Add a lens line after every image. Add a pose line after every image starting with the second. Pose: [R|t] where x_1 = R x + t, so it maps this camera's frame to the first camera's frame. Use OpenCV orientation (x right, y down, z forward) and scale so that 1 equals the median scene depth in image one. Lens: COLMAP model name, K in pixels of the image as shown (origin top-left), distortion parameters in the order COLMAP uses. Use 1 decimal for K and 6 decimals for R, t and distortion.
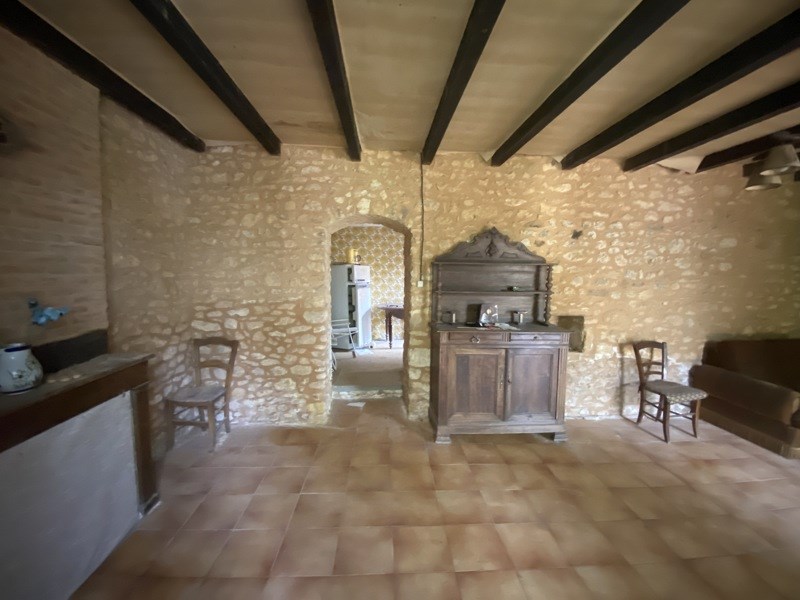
lens RADIAL K [[325.5, 0, 399.6], [0, 325.5, 300.0], [0, 0, 1]] dist [0.004216, -0.000294]
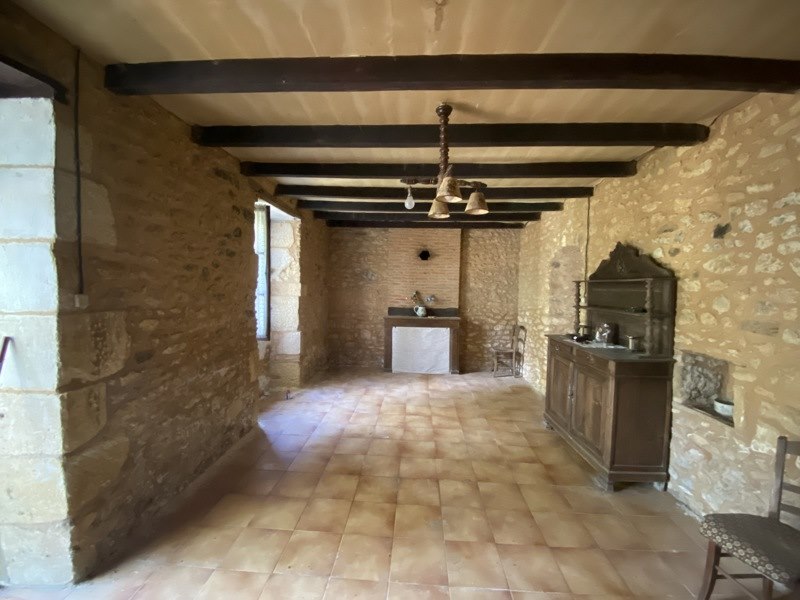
lens RADIAL K [[325.5, 0, 401.4], [0, 325.5, 303.4], [0, 0, 1]] dist [0.004216, -0.000294]
pose [[-0.092400, 0.040100, -0.994914, 1.245880], [-0.103165, 0.993426, 0.049621, -0.028537], [0.990363, 0.107225, -0.087656, 0.458579]]
